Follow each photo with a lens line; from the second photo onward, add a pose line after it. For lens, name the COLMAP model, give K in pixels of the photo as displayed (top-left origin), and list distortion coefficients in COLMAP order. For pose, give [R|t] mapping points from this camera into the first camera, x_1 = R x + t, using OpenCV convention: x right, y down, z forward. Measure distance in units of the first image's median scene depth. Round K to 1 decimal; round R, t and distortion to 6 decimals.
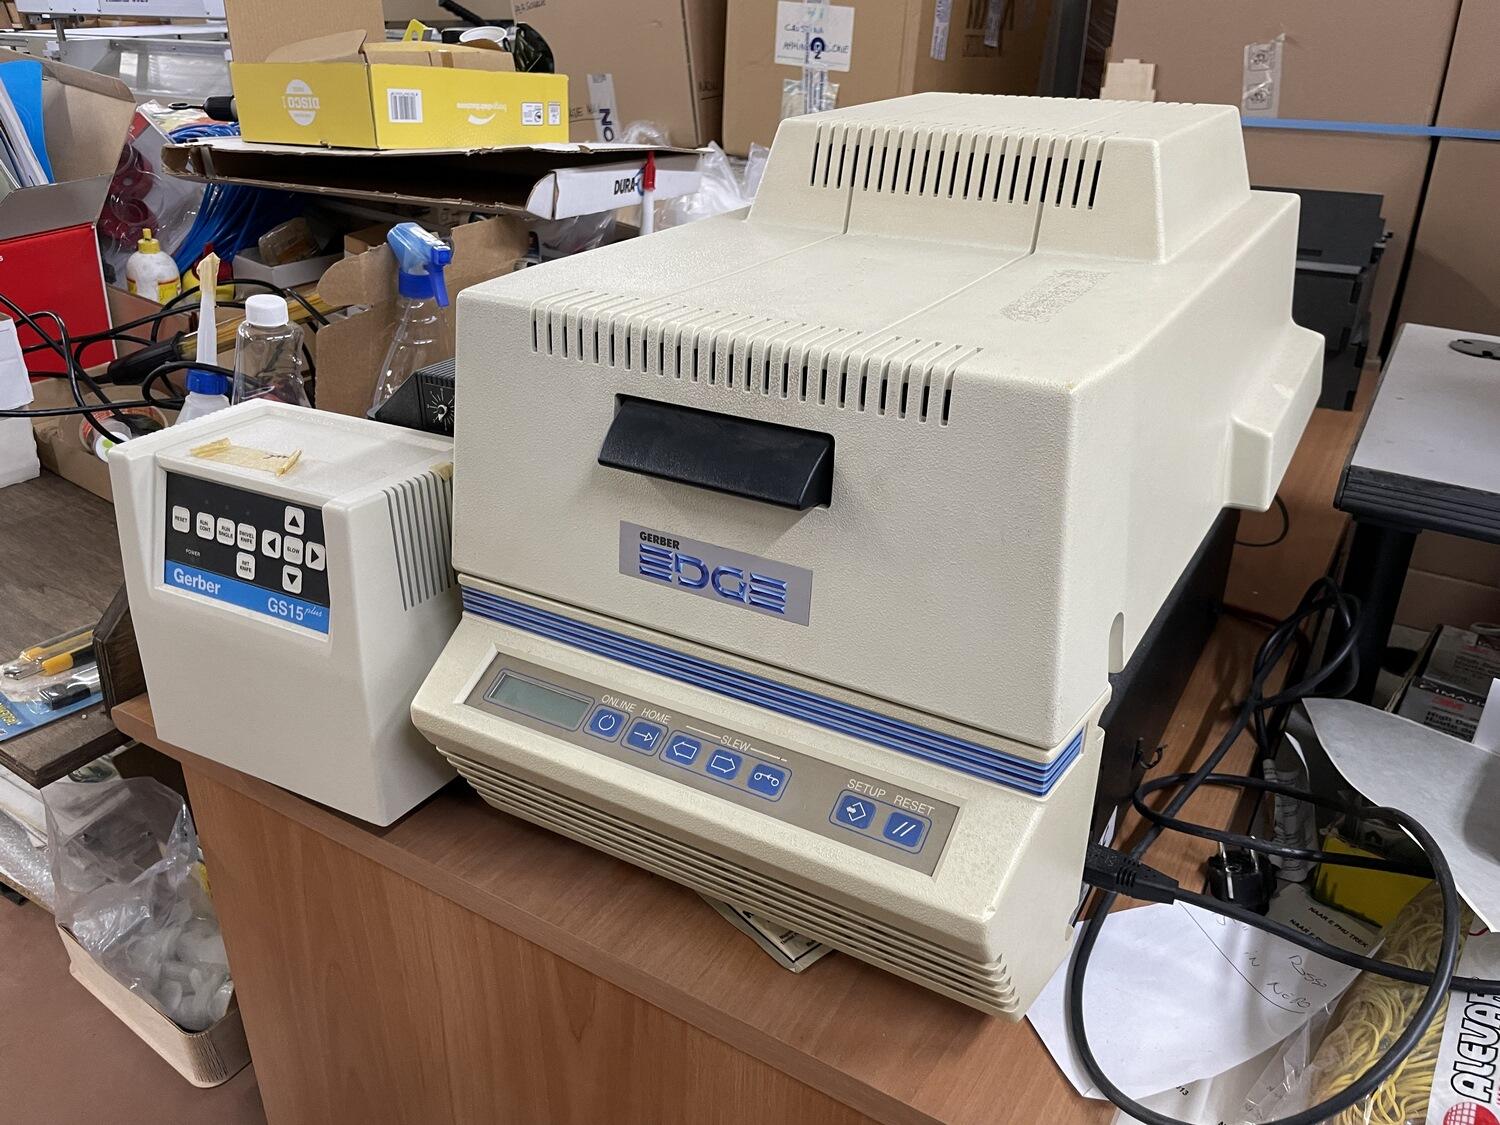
lens RADIAL K [[1148.6, 0, 750.0], [0, 1148.6, 568.9], [0, 0, 1]] dist [0.060700, -0.077645]
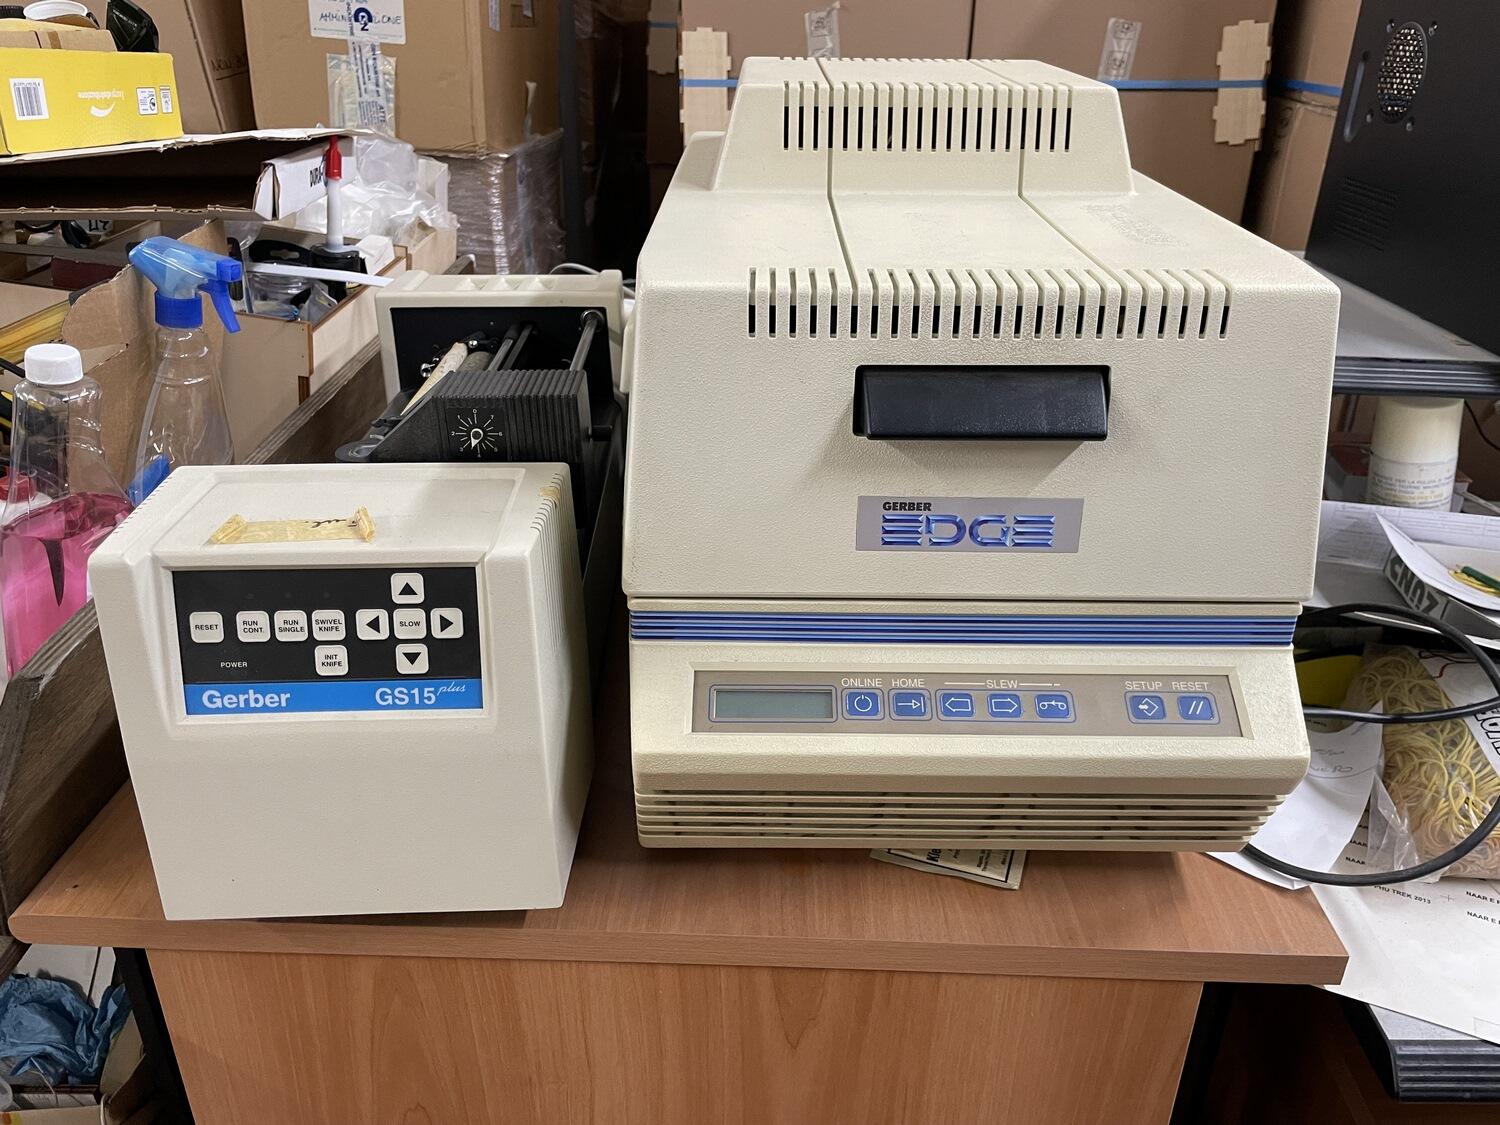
lens RADIAL K [[1148.6, 0, 780.5], [0, 1148.6, 565.3], [0, 0, 1]] dist [0.060700, -0.077645]
pose [[0.865121, -0.224815, 0.448356, -0.524931], [0.217525, 0.973649, 0.068485, -0.055907], [-0.451938, 0.038281, 0.891228, 0.135493]]
